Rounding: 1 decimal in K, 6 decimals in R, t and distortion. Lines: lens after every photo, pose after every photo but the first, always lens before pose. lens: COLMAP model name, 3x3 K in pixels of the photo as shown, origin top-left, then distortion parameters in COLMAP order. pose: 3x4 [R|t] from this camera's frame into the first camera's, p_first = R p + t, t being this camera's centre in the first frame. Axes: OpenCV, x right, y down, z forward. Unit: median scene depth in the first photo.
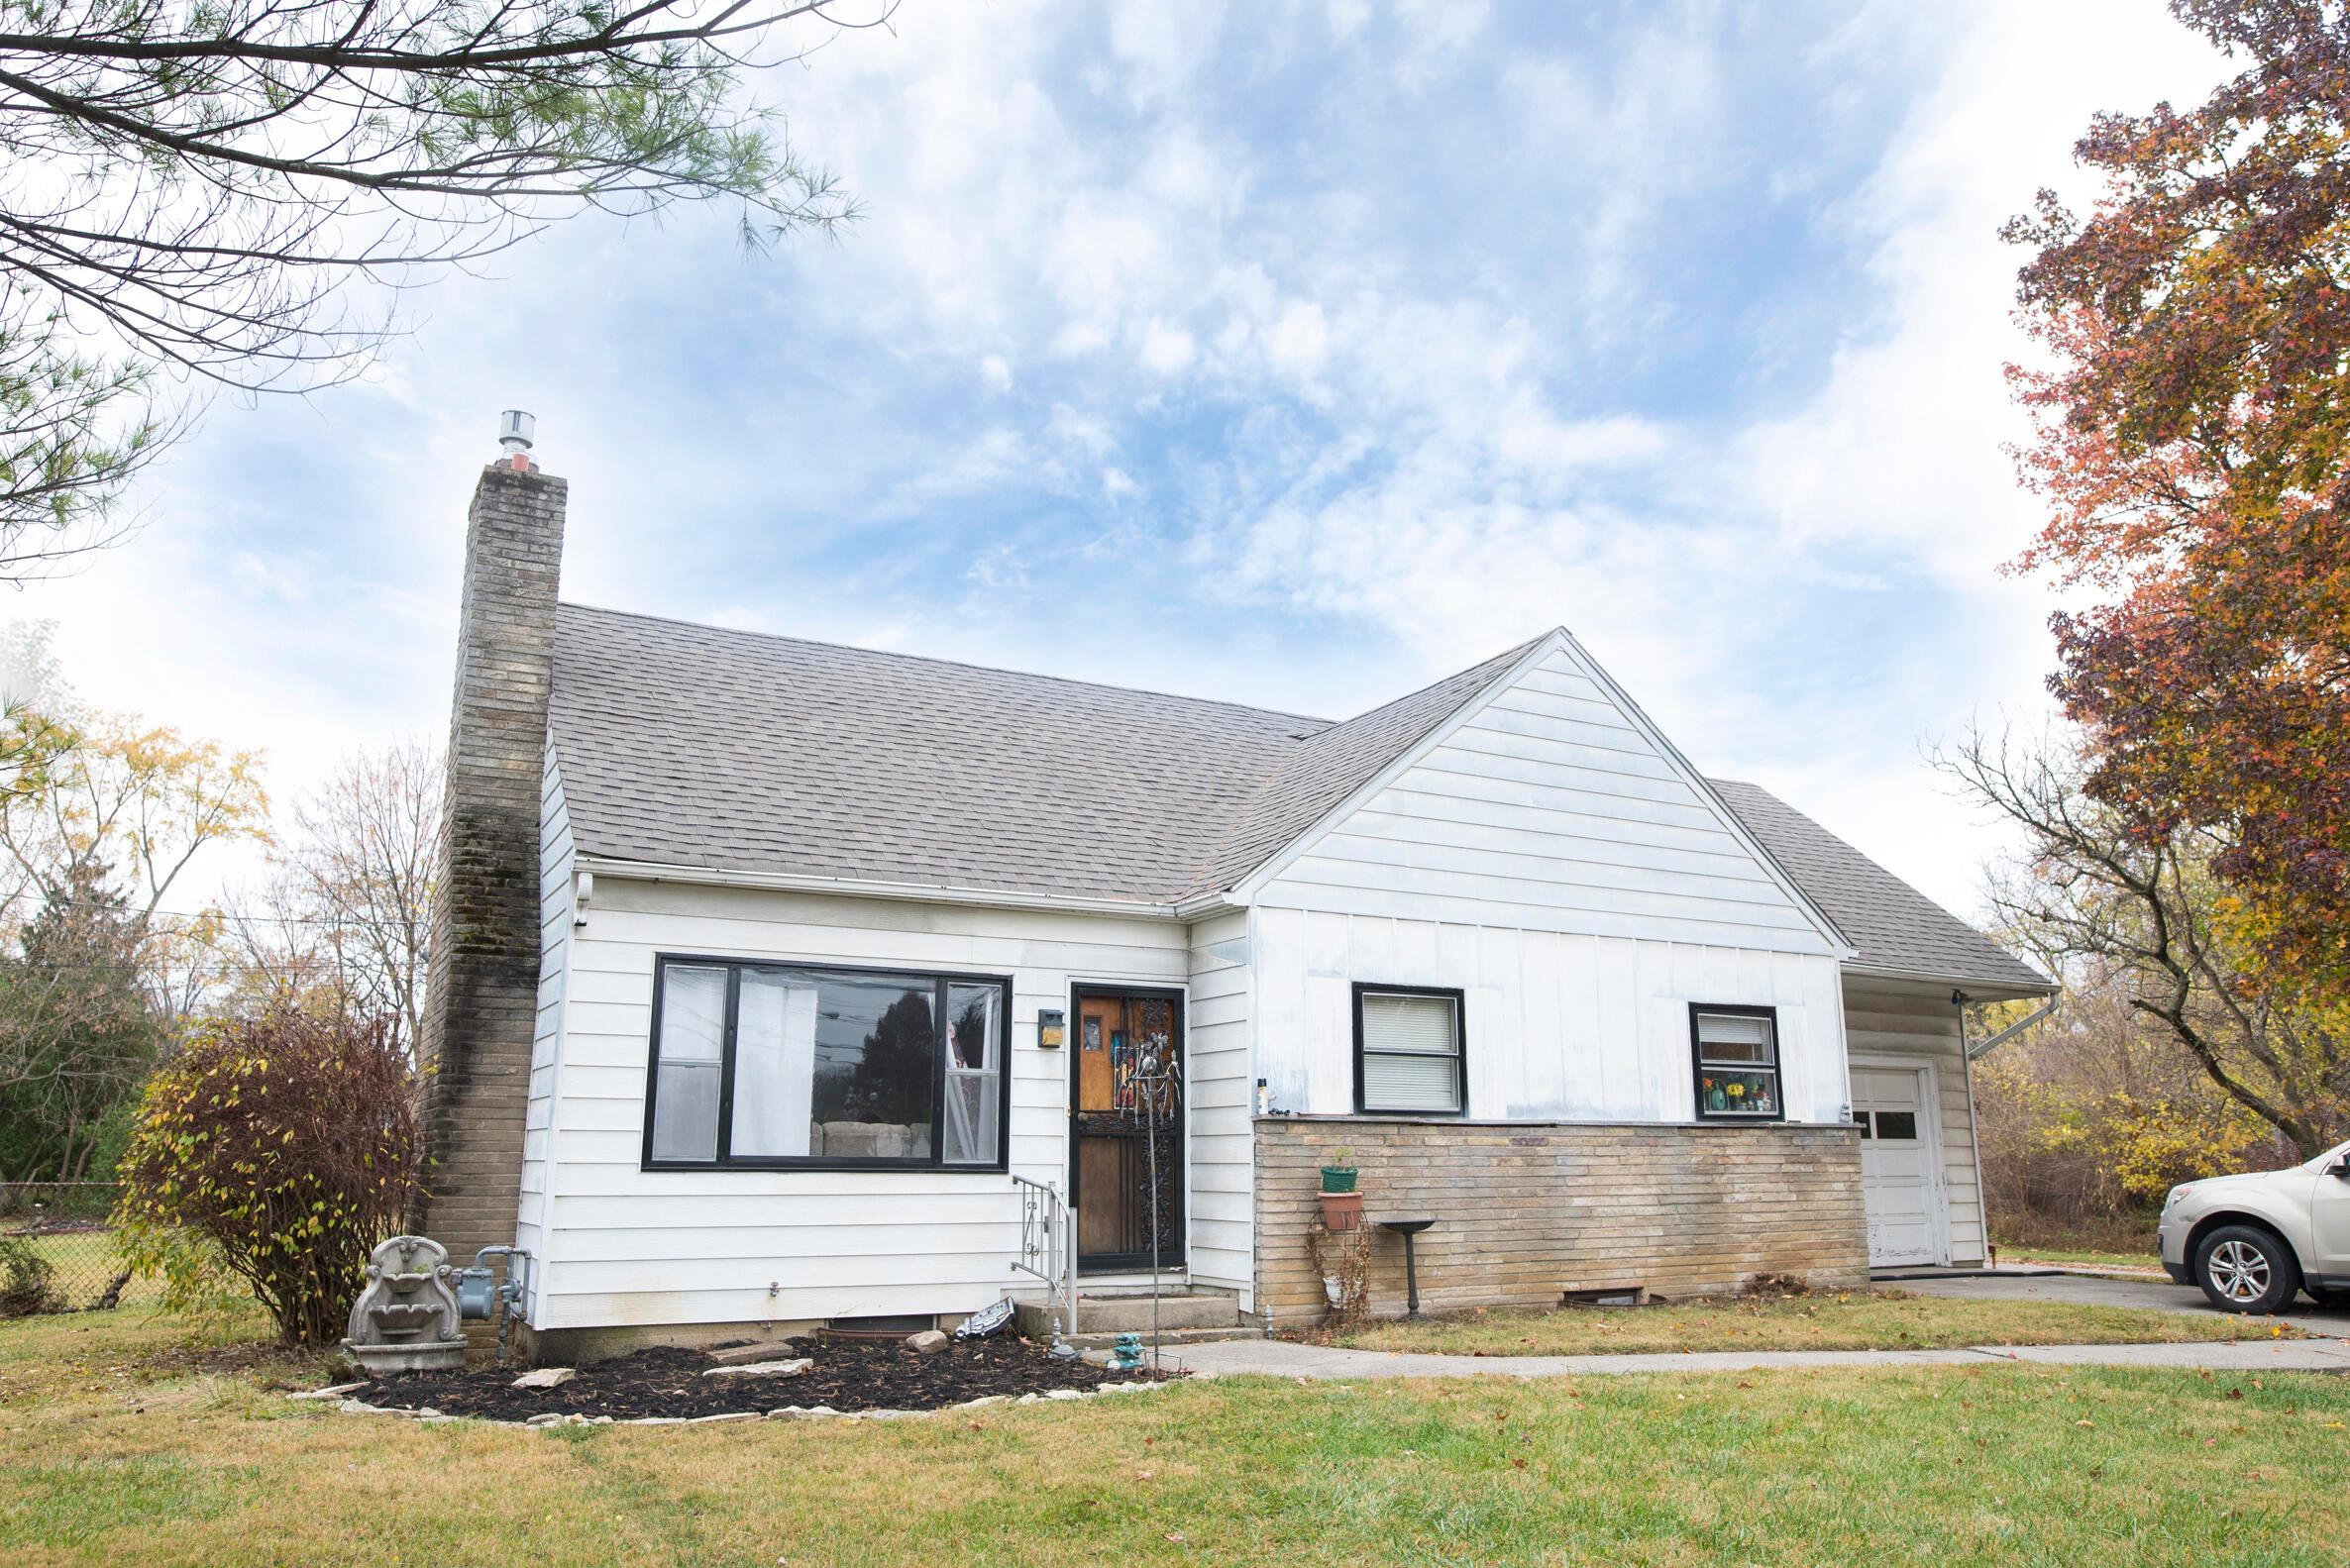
lens RADIAL K [[1648.1, 0, 1175.0], [0, 1648.1, 784.0], [0, 0, 1]] dist [-0.053171, 0.044616]
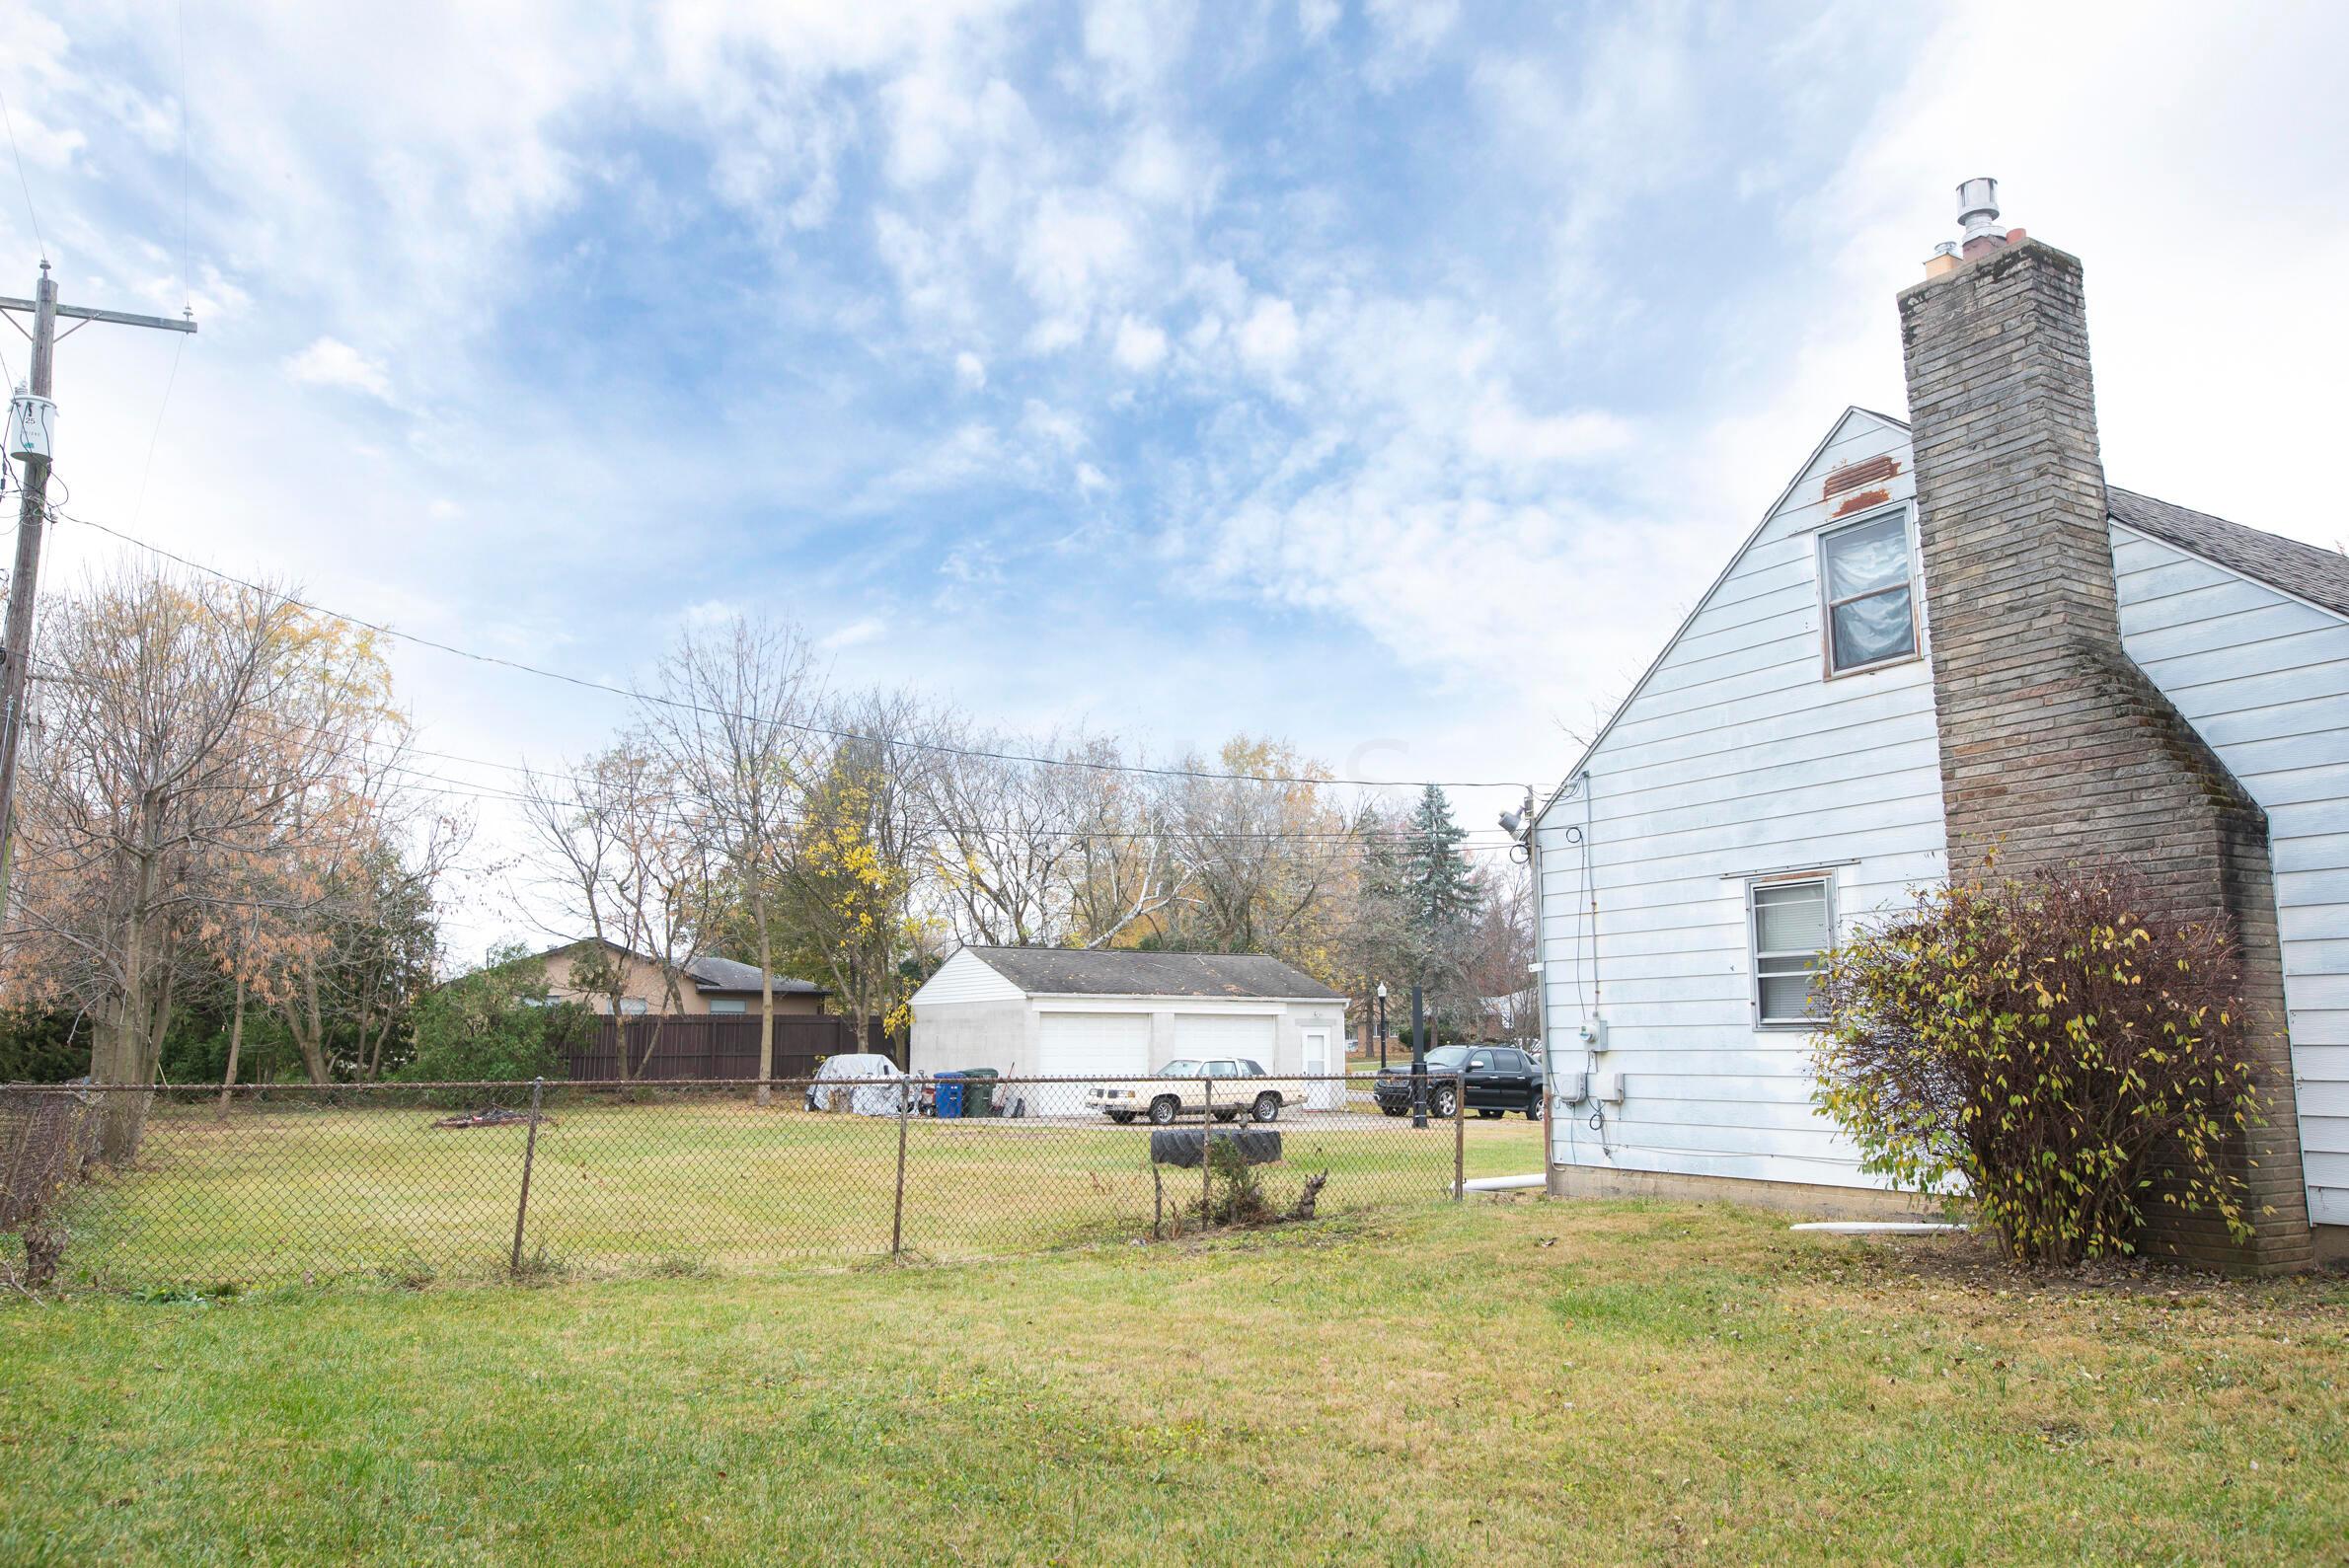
lens RADIAL K [[1647.4, 0, 1174.5], [0, 1647.4, 784.0], [0, 0, 1]] dist [-0.053171, 0.044616]
pose [[0.999758, 0.001249, 0.021945, -0.889576], [-0.002768, 0.997593, 0.069291, 0.031038], [-0.021805, -0.069335, 0.997355, 0.147507]]
